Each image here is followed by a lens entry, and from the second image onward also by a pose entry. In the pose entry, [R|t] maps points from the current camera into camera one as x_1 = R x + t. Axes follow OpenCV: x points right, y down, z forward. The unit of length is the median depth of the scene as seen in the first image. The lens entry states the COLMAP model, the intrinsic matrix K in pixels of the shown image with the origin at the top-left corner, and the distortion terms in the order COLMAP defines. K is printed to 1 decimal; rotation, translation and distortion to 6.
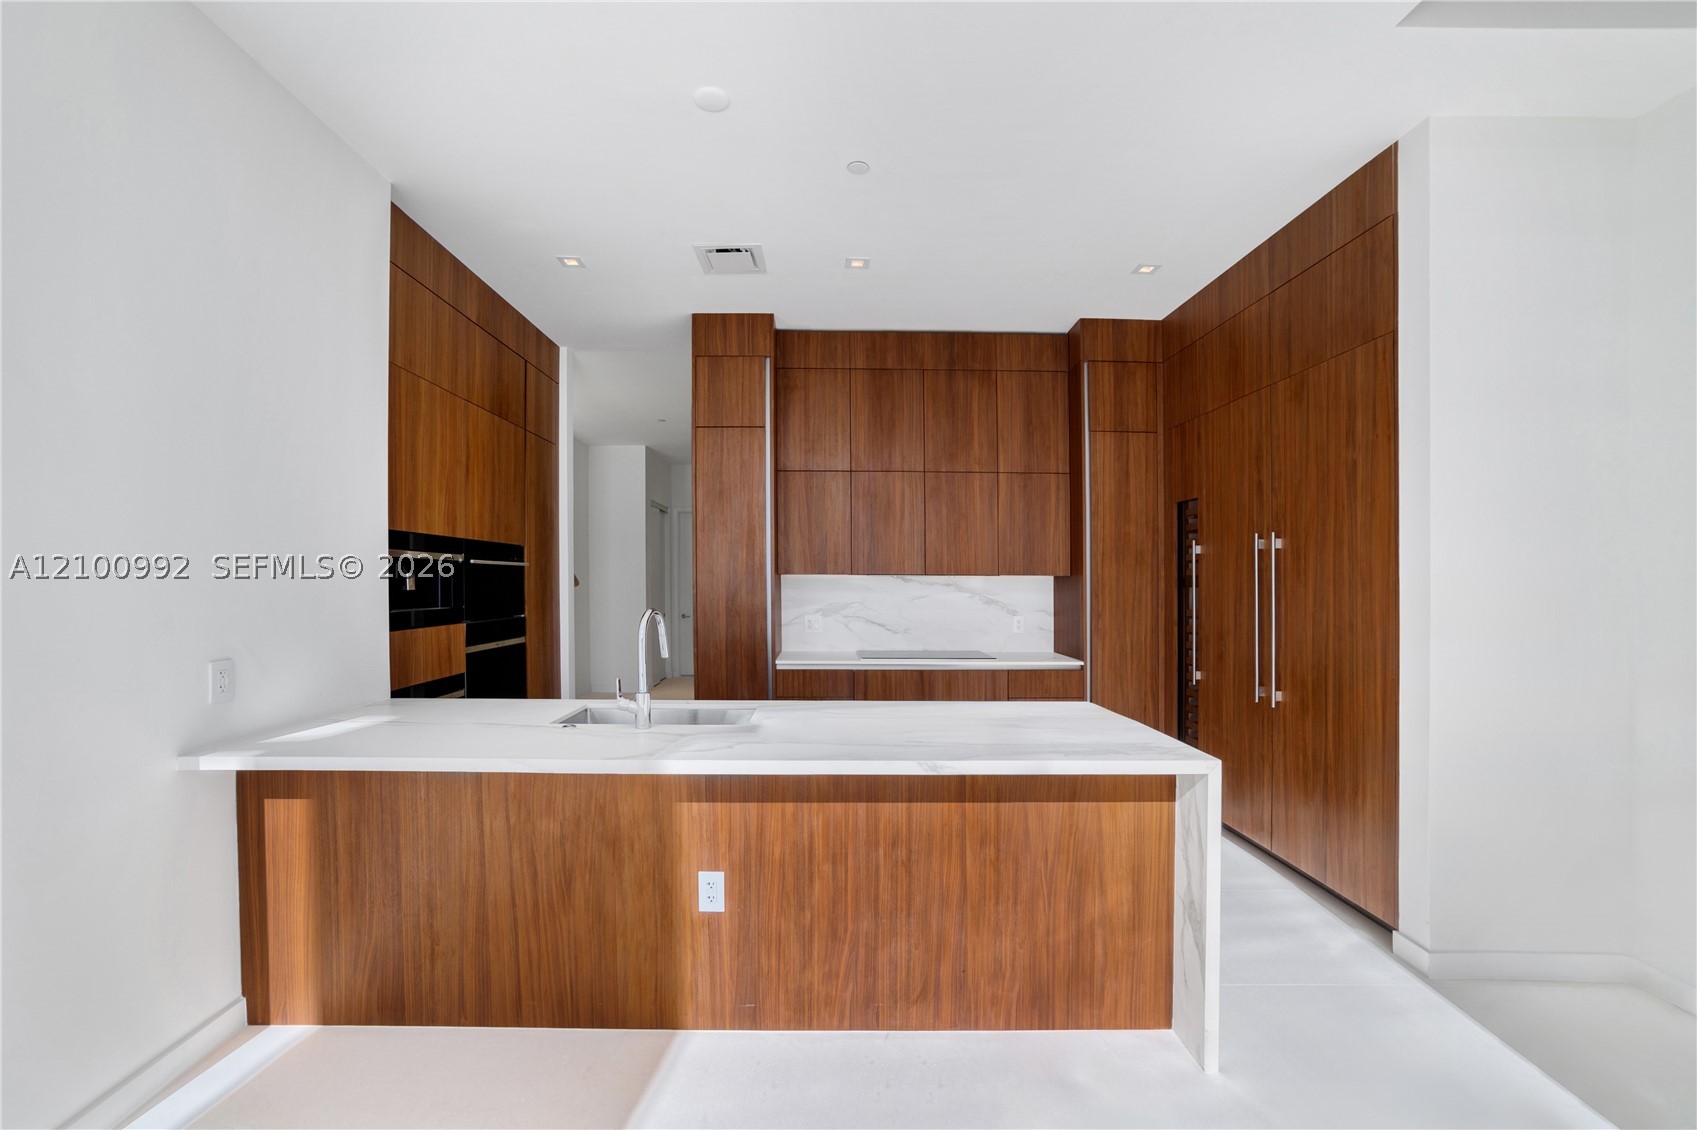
lens RADIAL K [[689.6, 0, 854.2], [0, 689.6, 578.3], [0, 0, 1]] dist [-0.017287, 0.000884]
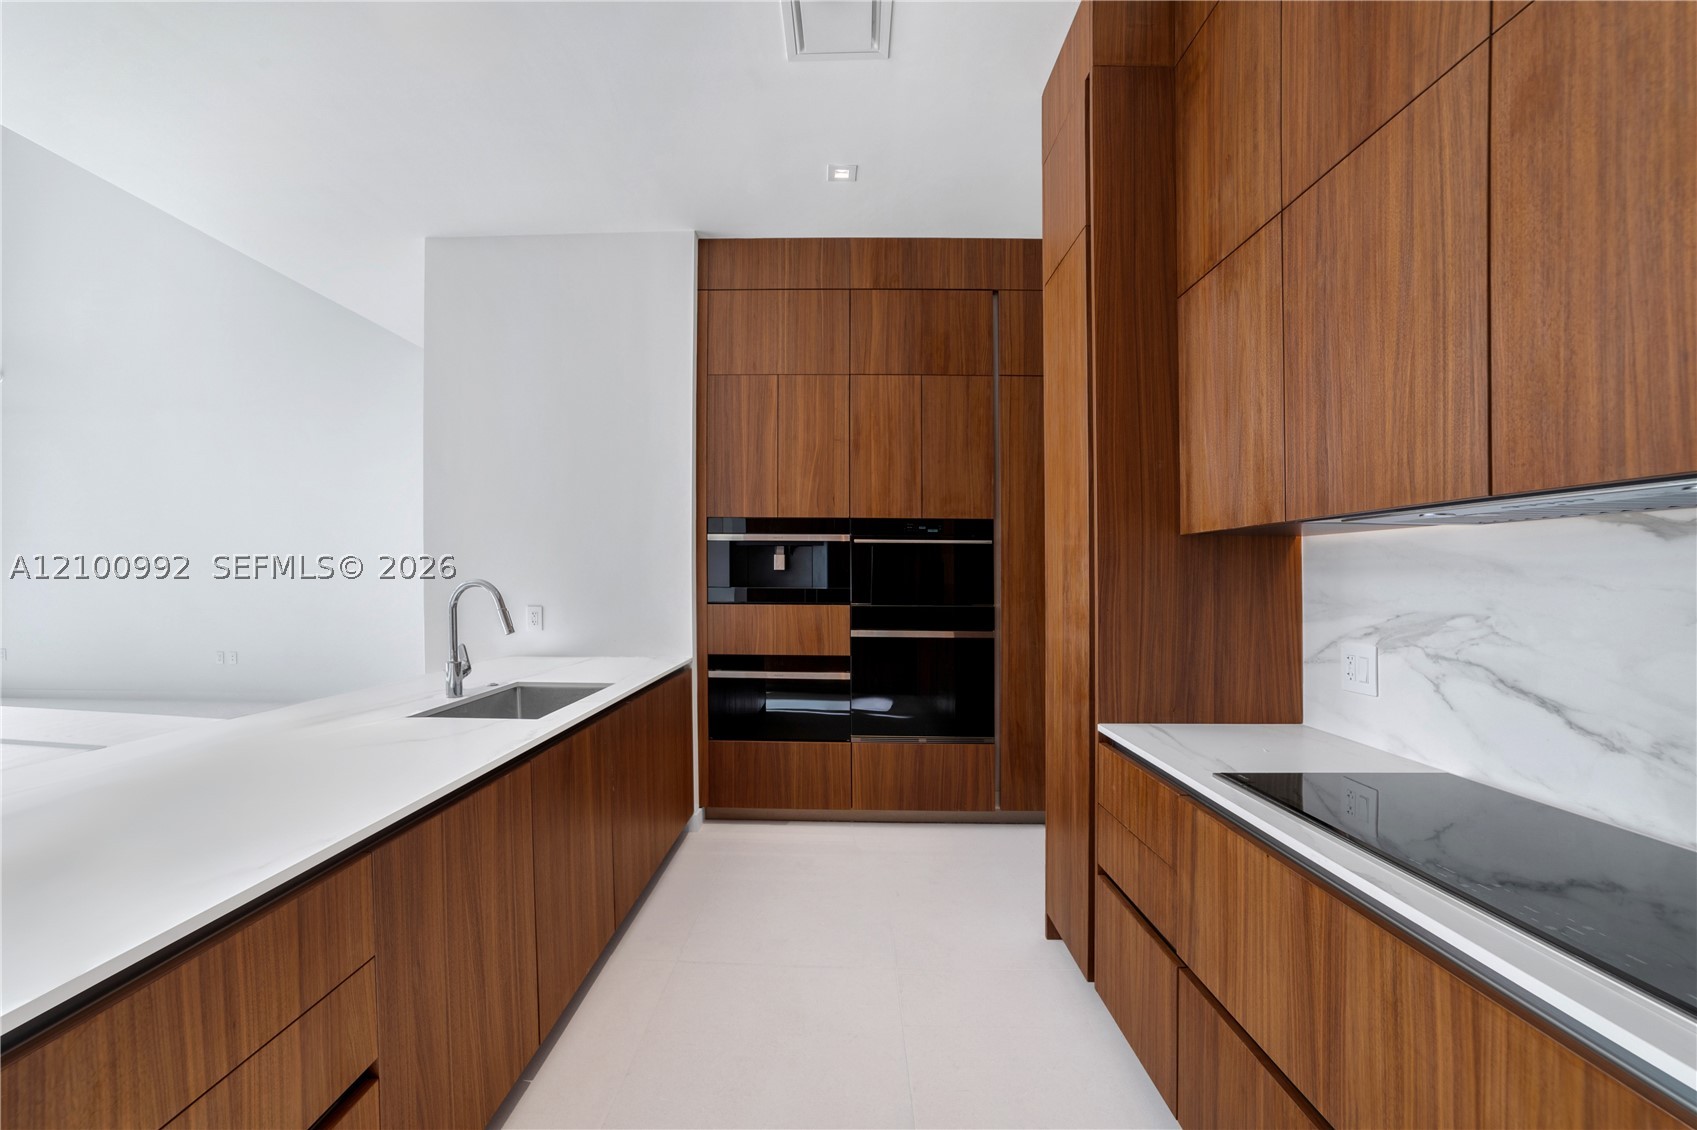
lens RADIAL K [[689.6, 0, 846.6], [0, 689.6, 562.8], [0, 0, 1]] dist [-0.017287, 0.000884]
pose [[-0.007680, -0.022520, -0.999717, 0.339229], [-0.002766, 0.999743, -0.022500, 0.023435], [0.999967, 0.002592, -0.007740, 0.840829]]
